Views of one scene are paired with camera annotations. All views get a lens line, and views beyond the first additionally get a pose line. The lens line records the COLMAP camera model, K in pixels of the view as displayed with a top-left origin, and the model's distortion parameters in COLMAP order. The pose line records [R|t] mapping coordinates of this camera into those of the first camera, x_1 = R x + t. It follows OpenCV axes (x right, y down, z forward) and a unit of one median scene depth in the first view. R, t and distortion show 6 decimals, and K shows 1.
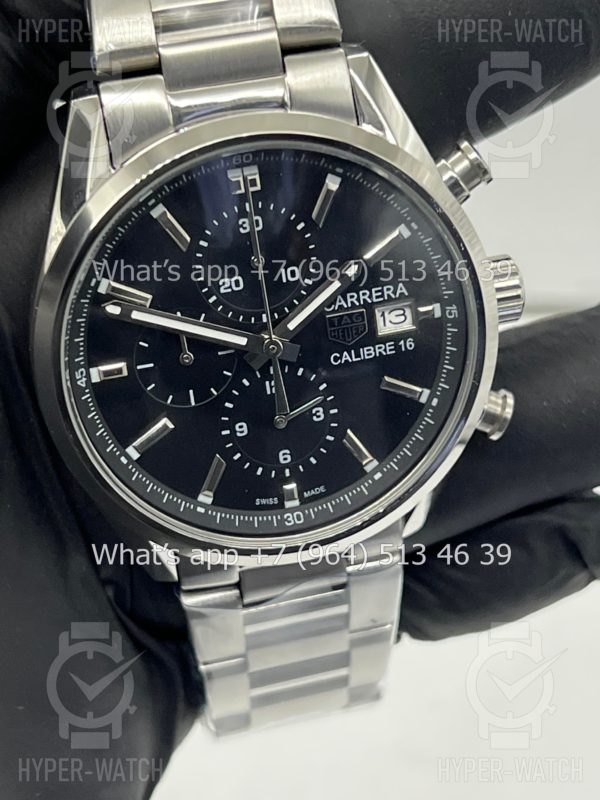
lens RADIAL K [[1971.9, 0, 300.0], [0, 1971.9, 400.0], [0, 0, 1]] dist [0.295729, -0.293132]
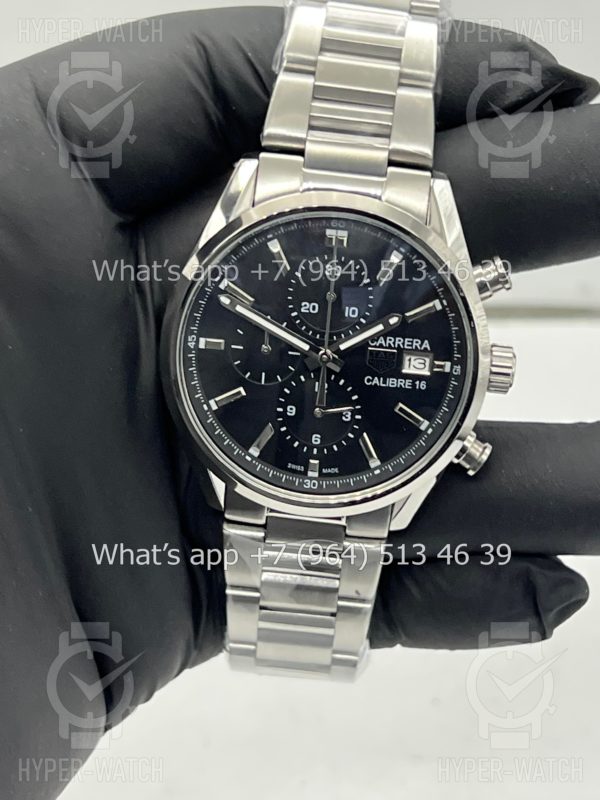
lens RADIAL K [[1971.9, 0, 300.0], [0, 1971.9, 400.0], [0, 0, 1]] dist [0.295729, -0.293132]
pose [[0.950012, 0.266446, -0.162737, 0.205559], [-0.283432, 0.954603, -0.091647, 0.136169], [0.130930, 0.133190, 0.982404, -0.390994]]
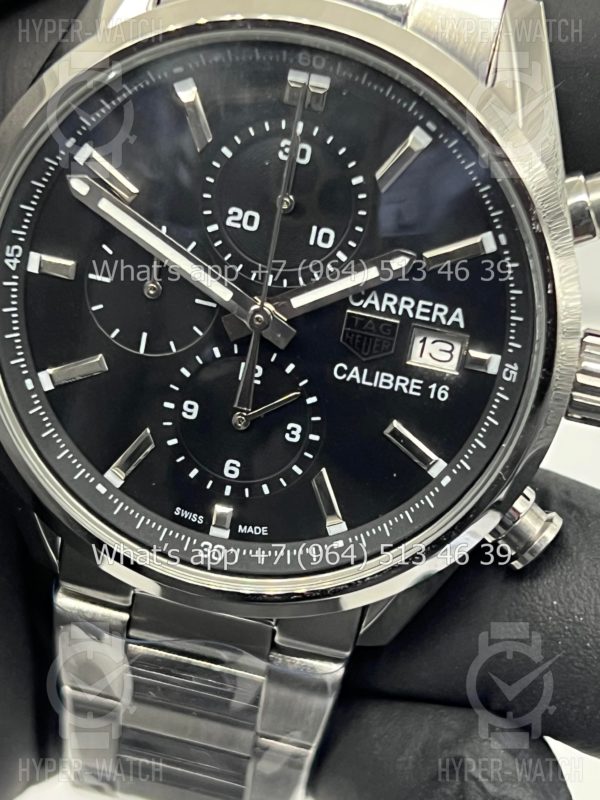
lens RADIAL K [[1971.9, 0, 300.0], [0, 1971.9, 400.0], [0, 0, 1]] dist [0.295729, -0.293132]
pose [[0.900461, 0.384698, -0.202923, 0.159062], [-0.399045, 0.916315, -0.033612, 0.020066], [0.173011, 0.111242, 0.978618, 0.276743]]
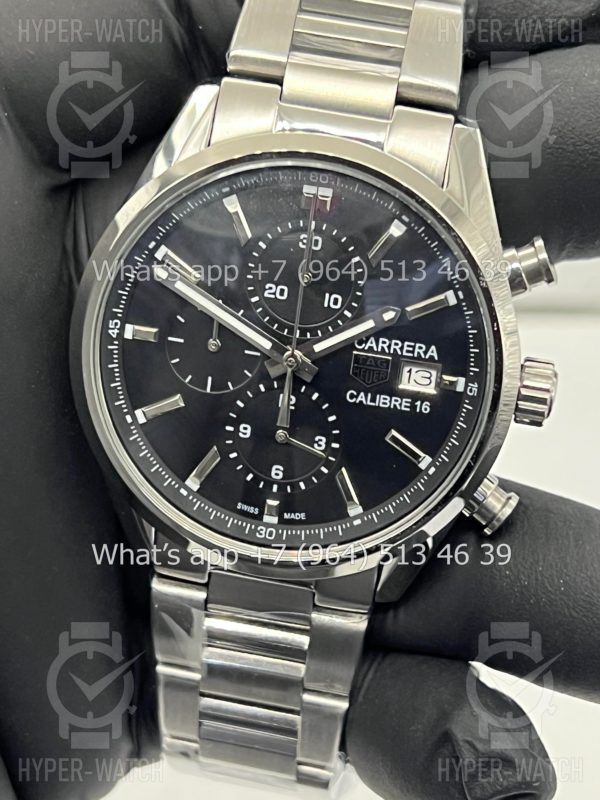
lens RADIAL K [[1971.9, 0, 300.0], [0, 1971.9, 400.0], [0, 0, 1]] dist [0.295729, -0.293132]
pose [[0.918968, 0.320696, -0.229459, 0.231309], [-0.348320, 0.932938, -0.091108, 0.084649], [0.184853, 0.163651, 0.969045, -0.003172]]
